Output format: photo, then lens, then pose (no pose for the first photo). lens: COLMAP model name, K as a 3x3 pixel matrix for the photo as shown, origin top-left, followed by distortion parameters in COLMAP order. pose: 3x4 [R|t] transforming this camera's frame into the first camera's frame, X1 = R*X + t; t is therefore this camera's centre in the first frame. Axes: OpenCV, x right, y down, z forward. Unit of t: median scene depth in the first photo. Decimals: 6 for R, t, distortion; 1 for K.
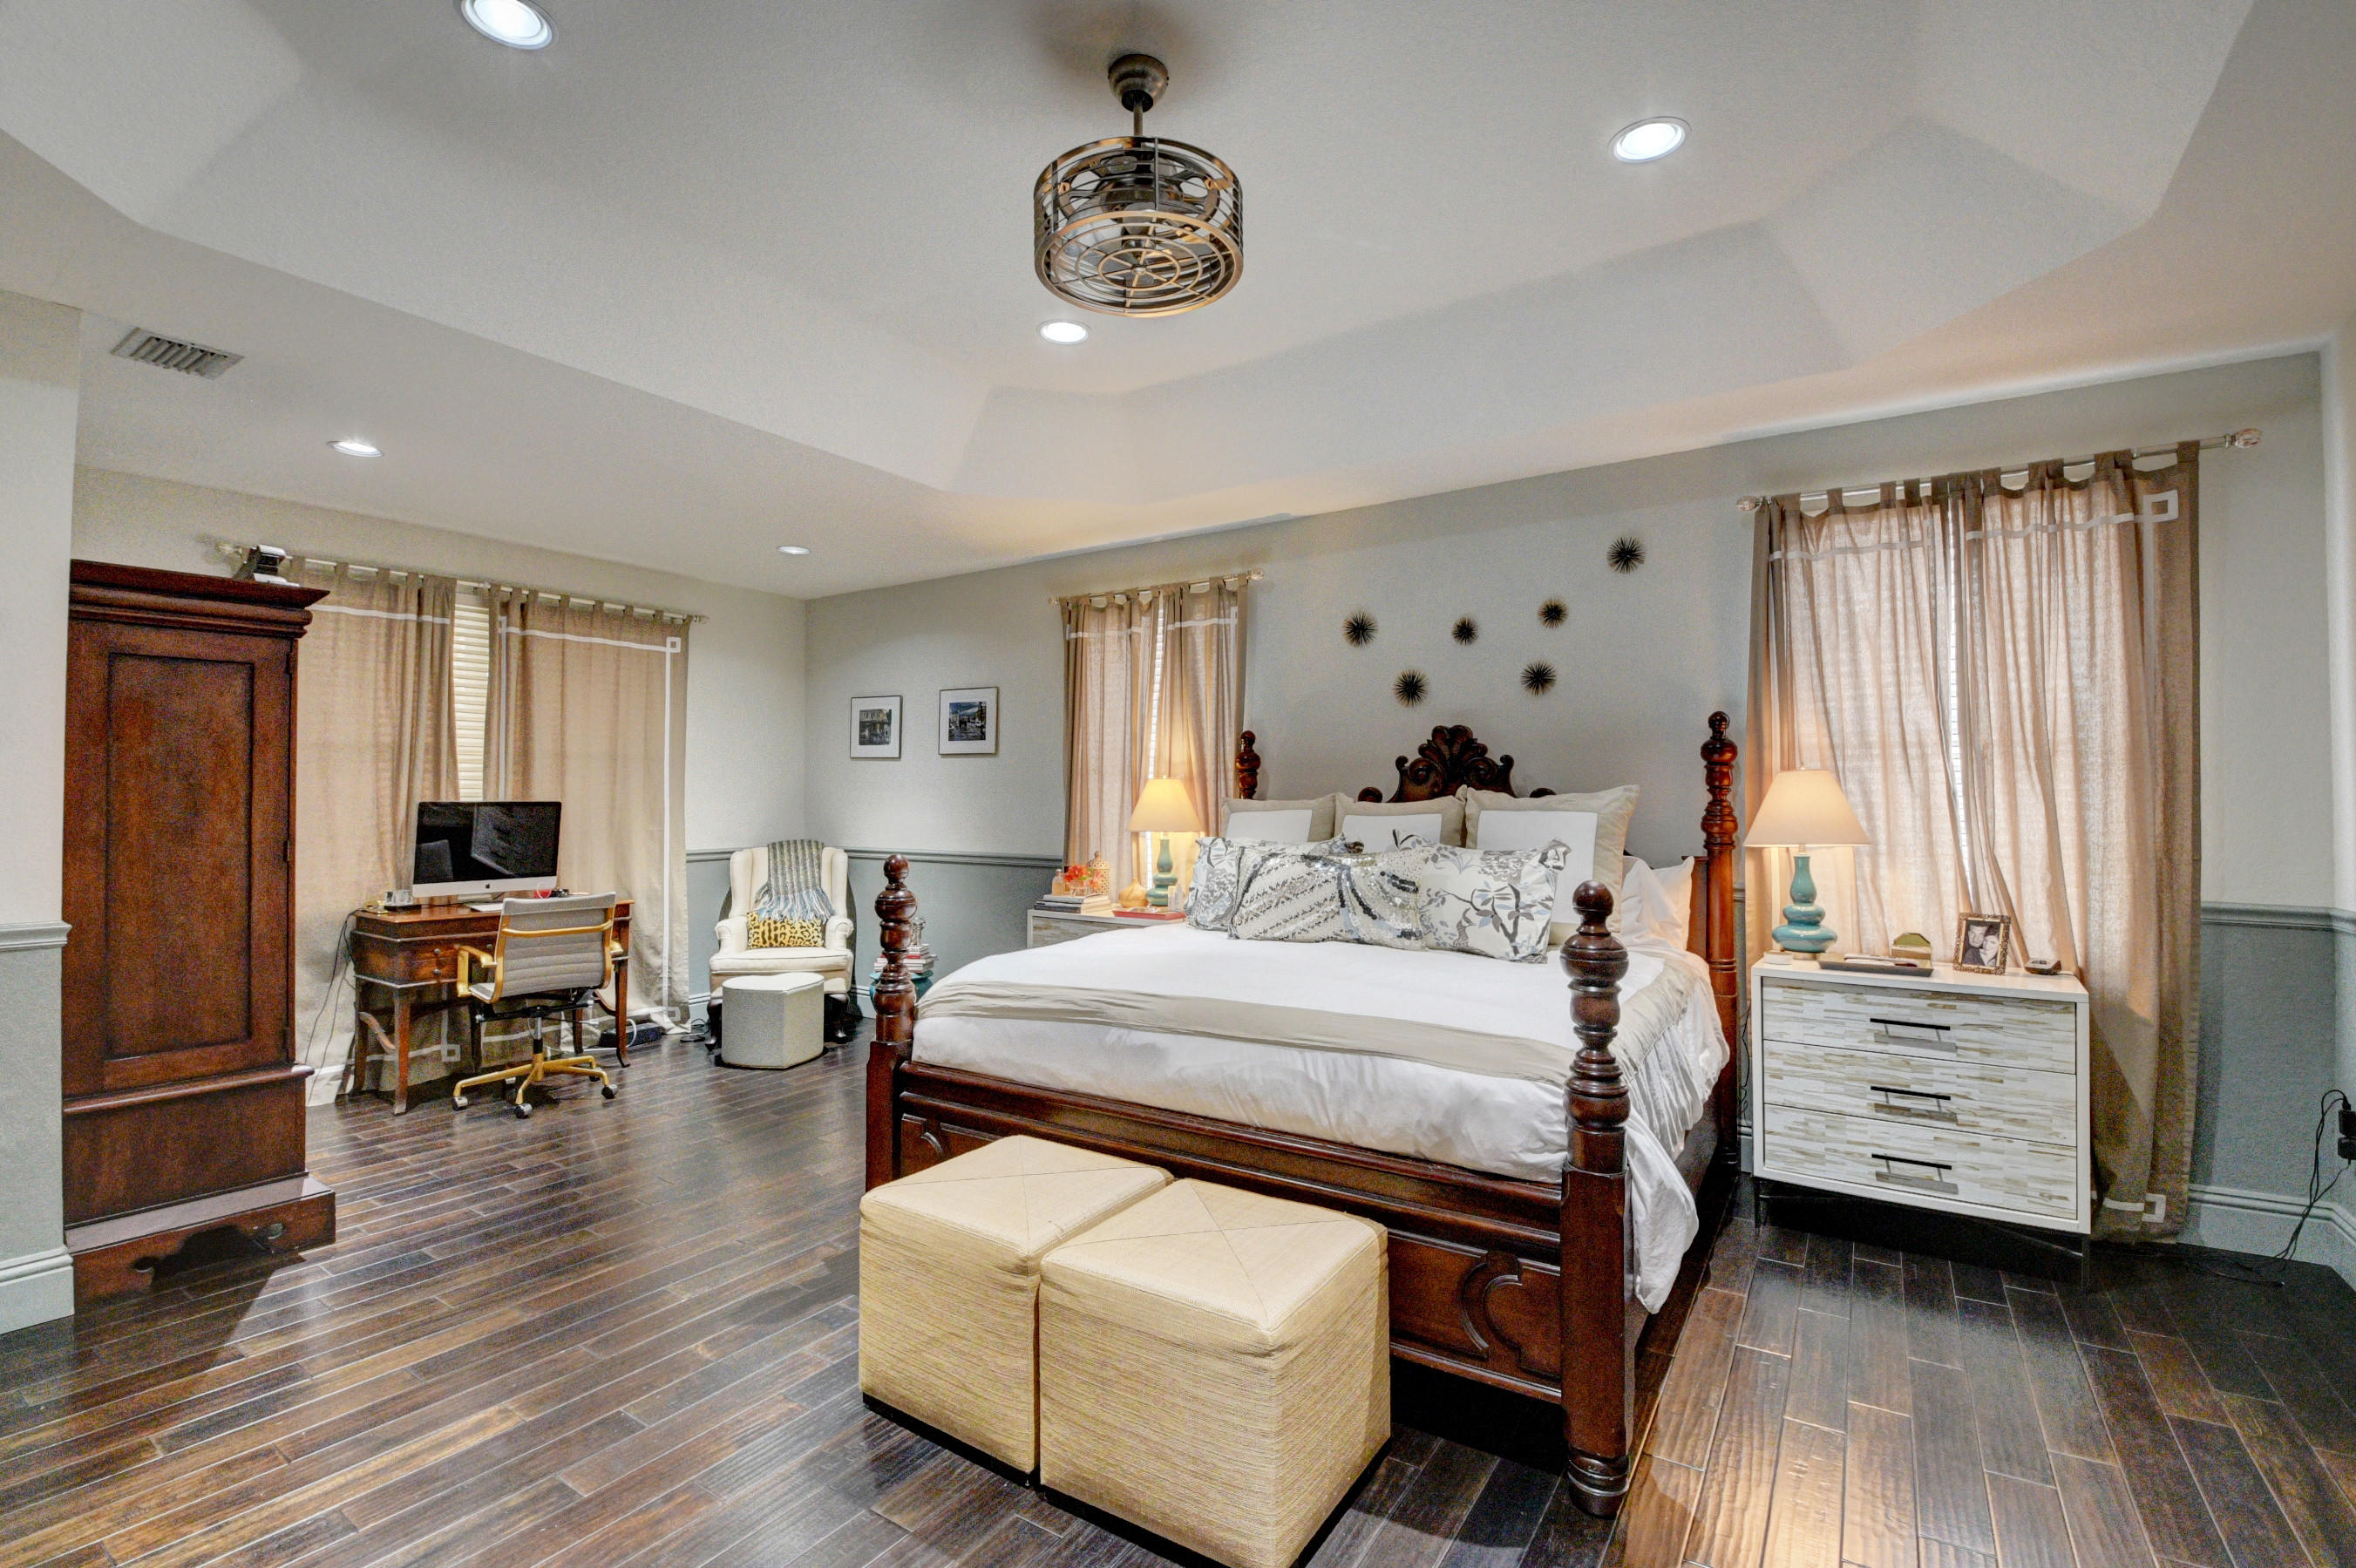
lens RADIAL K [[1043.7, 0, 1184.4], [0, 1043.7, 772.4], [0, 0, 1]] dist [0.024345, -0.030931]
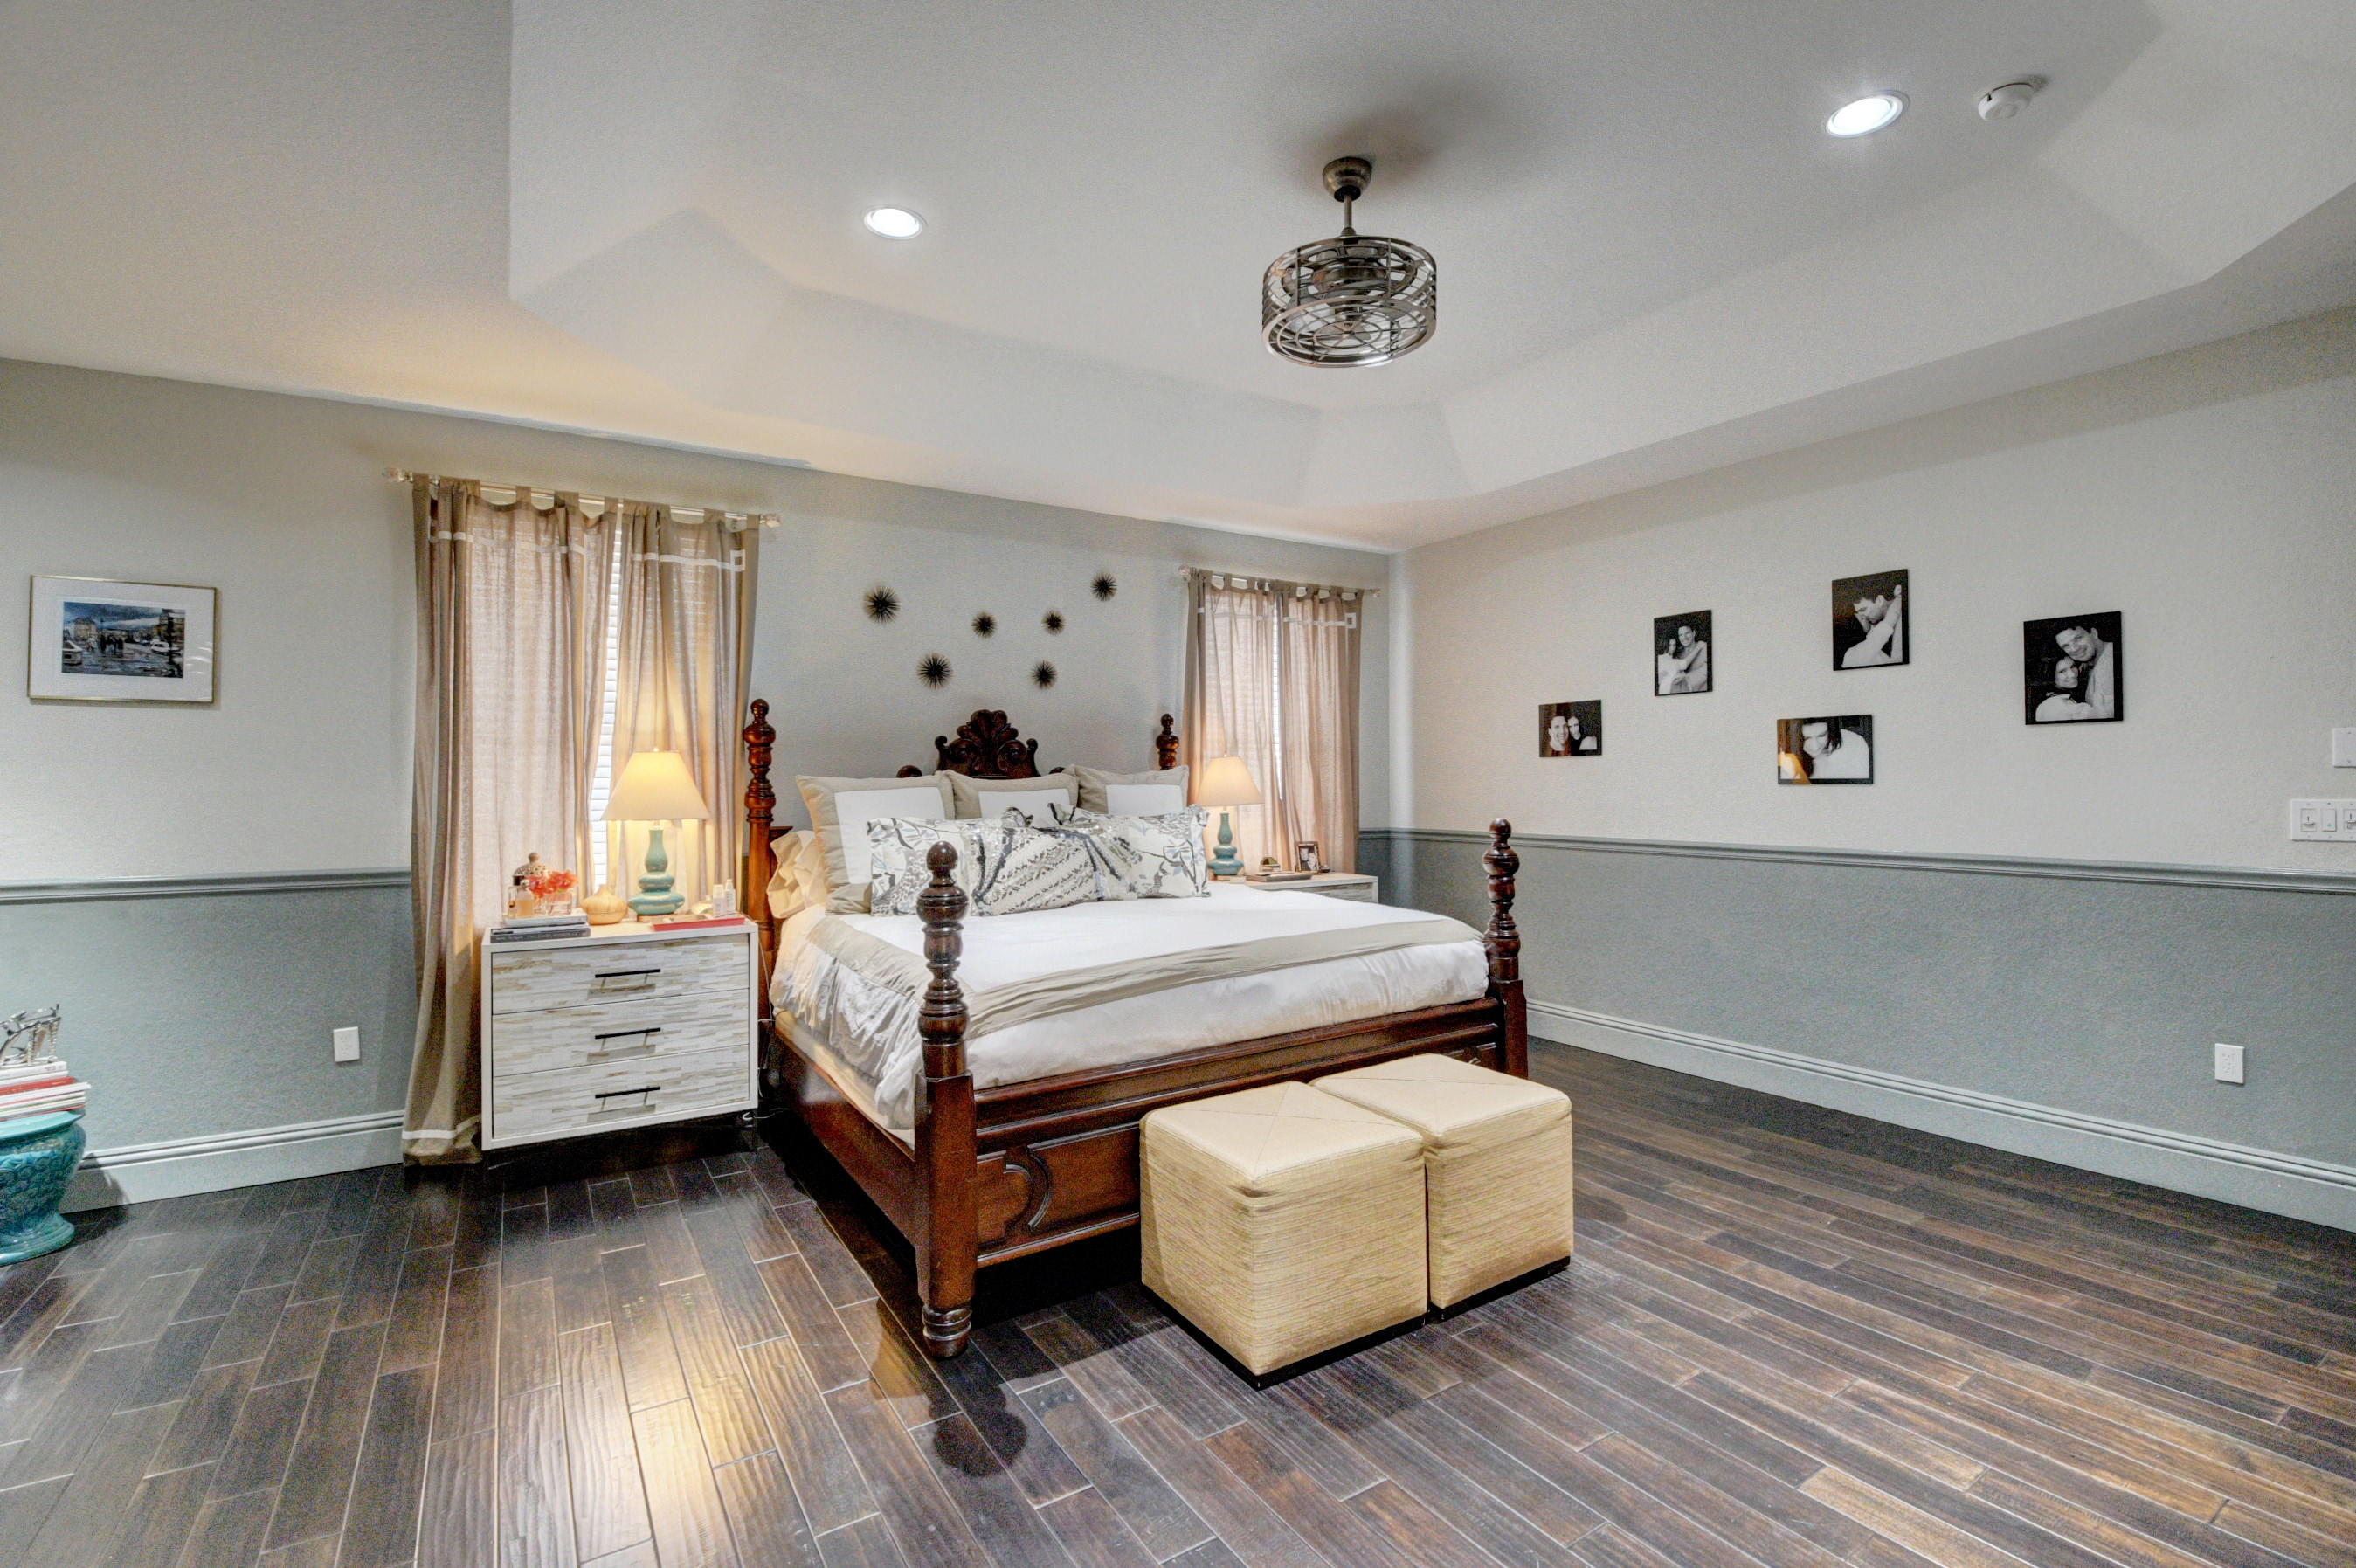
lens RADIAL K [[1043.7, 0, 1184.4], [0, 1043.7, 772.4], [0, 0, 1]] dist [0.024345, -0.030931]
pose [[0.393849, 0.004991, 0.919162, -0.790647], [-0.013987, 0.999902, 0.000564, 0.020243], [-0.919069, -0.013078, 0.393880, 0.443556]]
